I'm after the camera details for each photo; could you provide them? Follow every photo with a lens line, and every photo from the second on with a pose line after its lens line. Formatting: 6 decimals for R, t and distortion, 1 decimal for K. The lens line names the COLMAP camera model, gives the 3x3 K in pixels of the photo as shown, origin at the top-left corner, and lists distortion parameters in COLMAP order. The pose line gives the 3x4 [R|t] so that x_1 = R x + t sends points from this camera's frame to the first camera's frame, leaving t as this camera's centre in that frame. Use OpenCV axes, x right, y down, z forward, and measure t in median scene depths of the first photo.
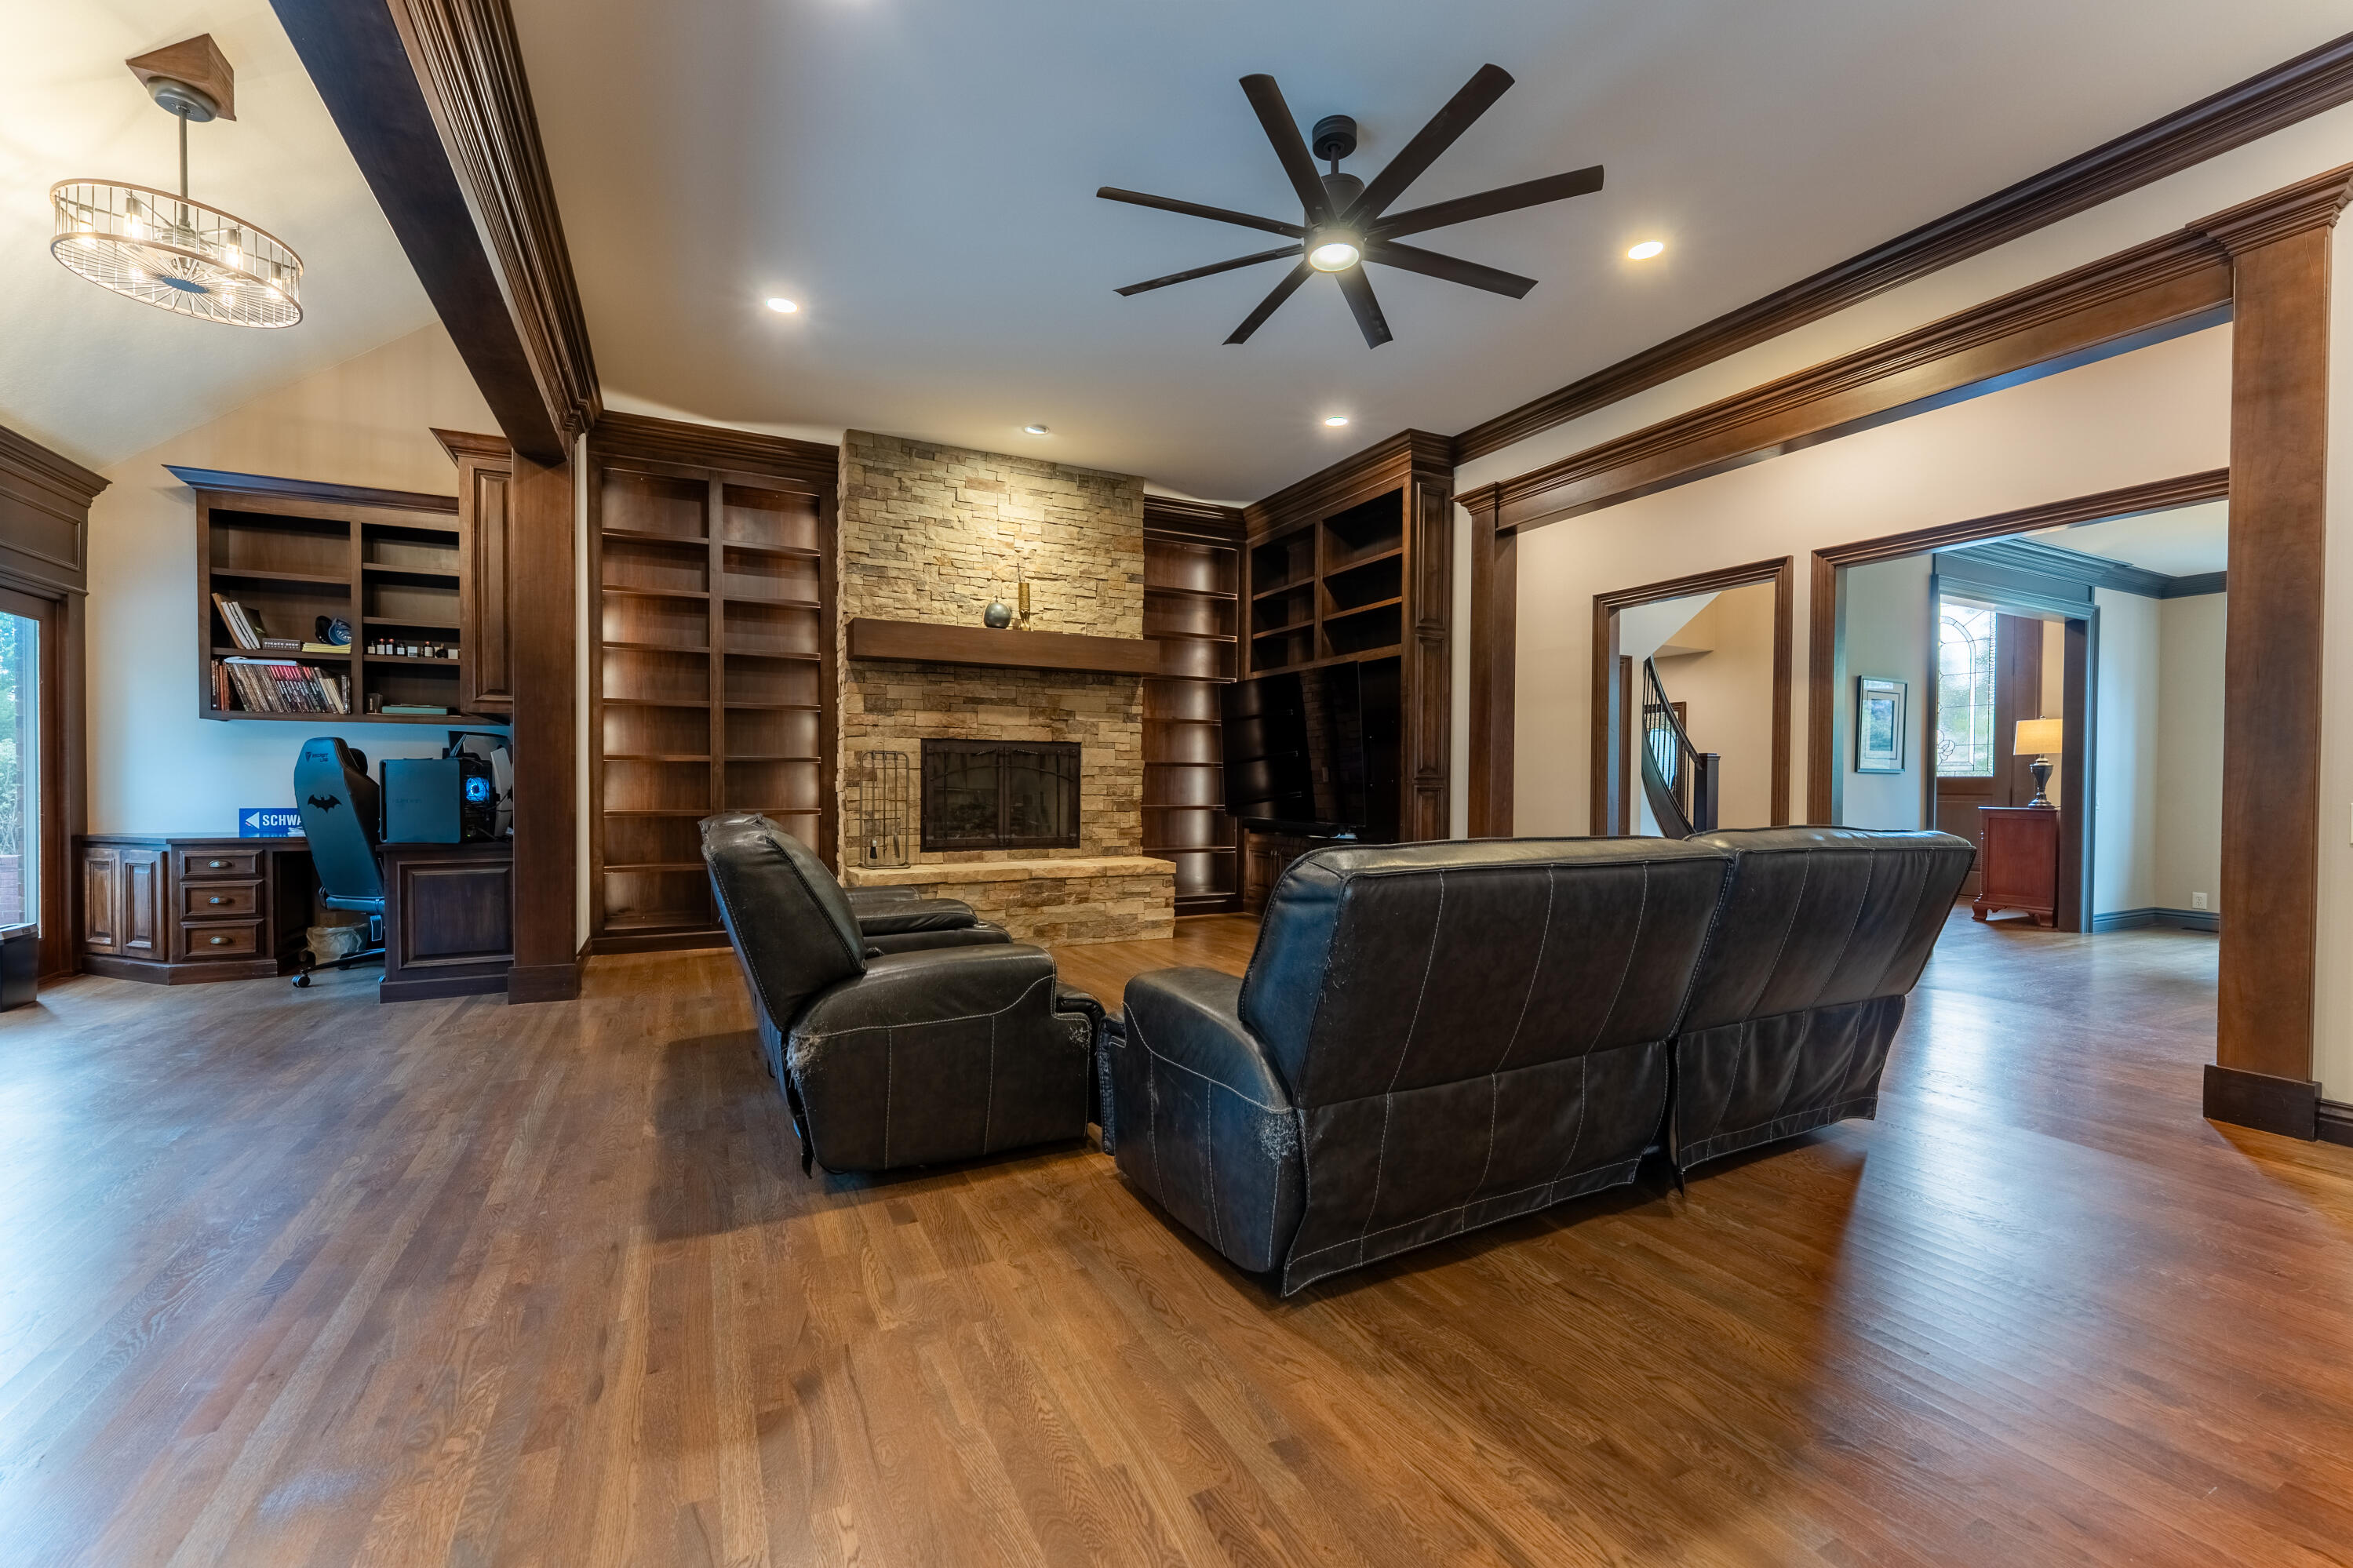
lens RADIAL K [[950.7, 0, 1164.2], [0, 950.7, 797.8], [0, 0, 1]] dist [0.000891, -0.000554]
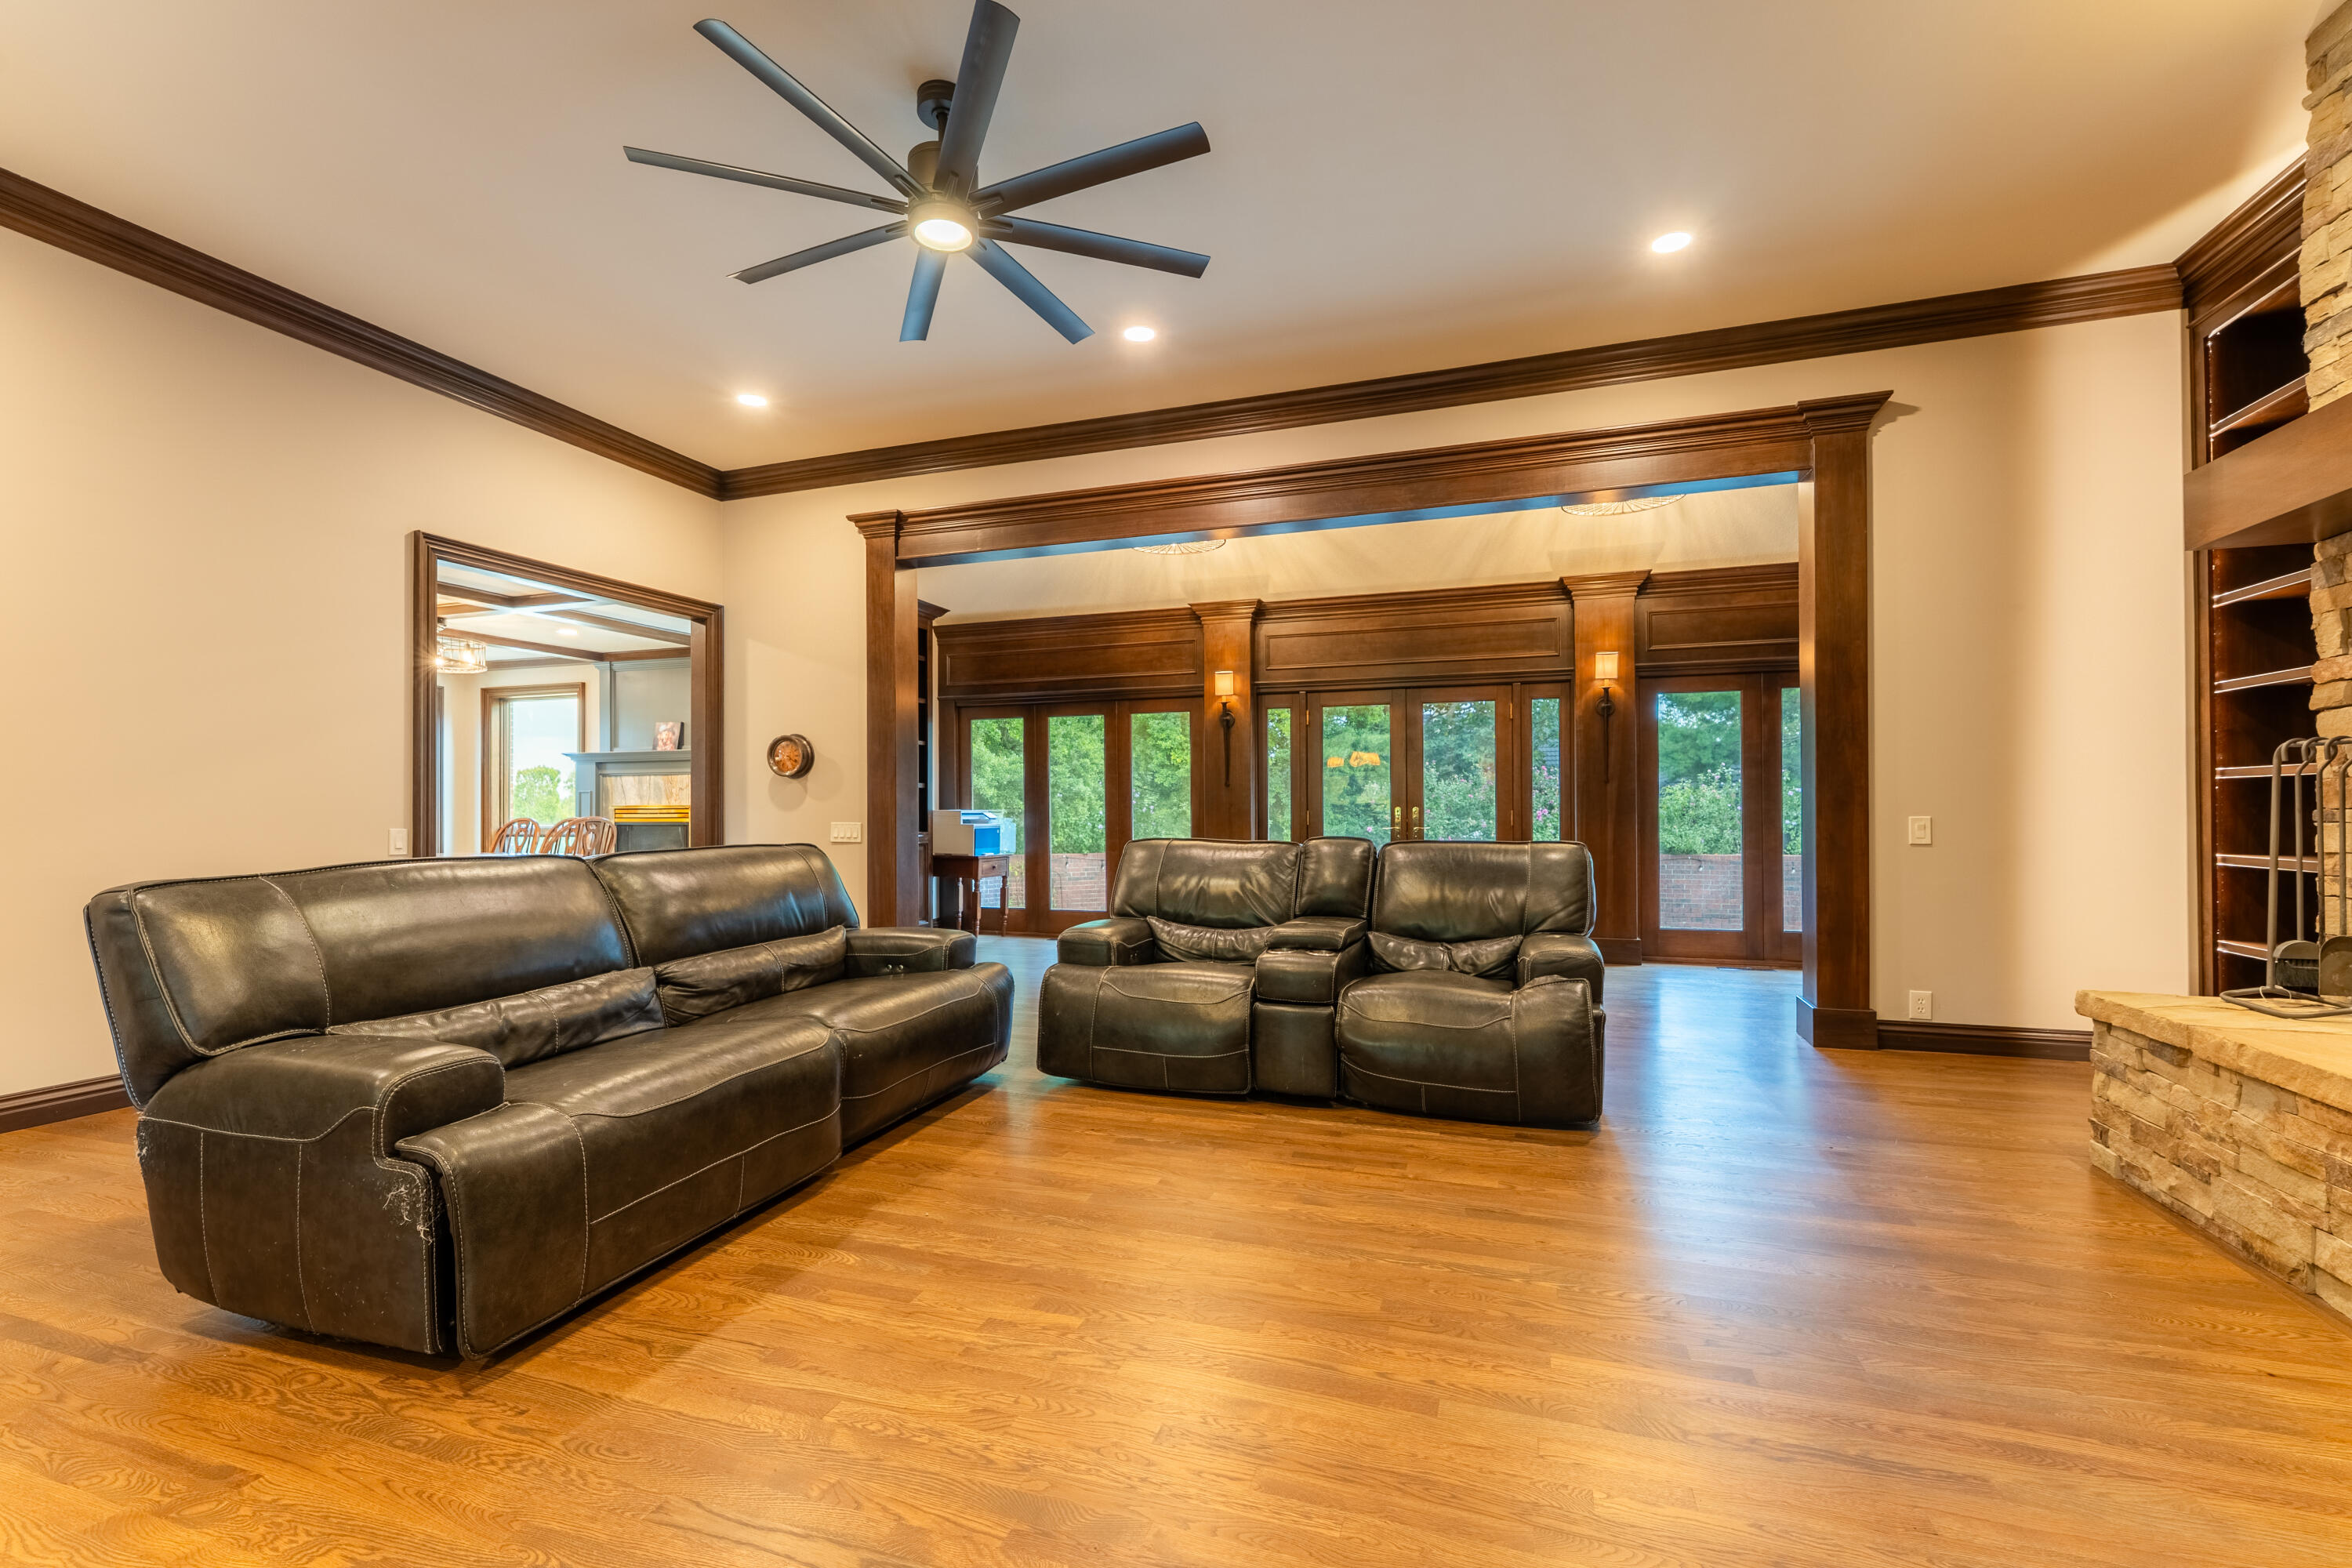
lens RADIAL K [[968.1, 0, 1202.2], [0, 968.1, 799.8], [0, 0, 1]] dist [0.001567, -0.000132]
pose [[-0.700019, -0.006730, -0.714092, 0.358539], [-0.009764, 0.999952, 0.000147, -0.016593], [0.714057, 0.007075, -0.700052, 0.930504]]
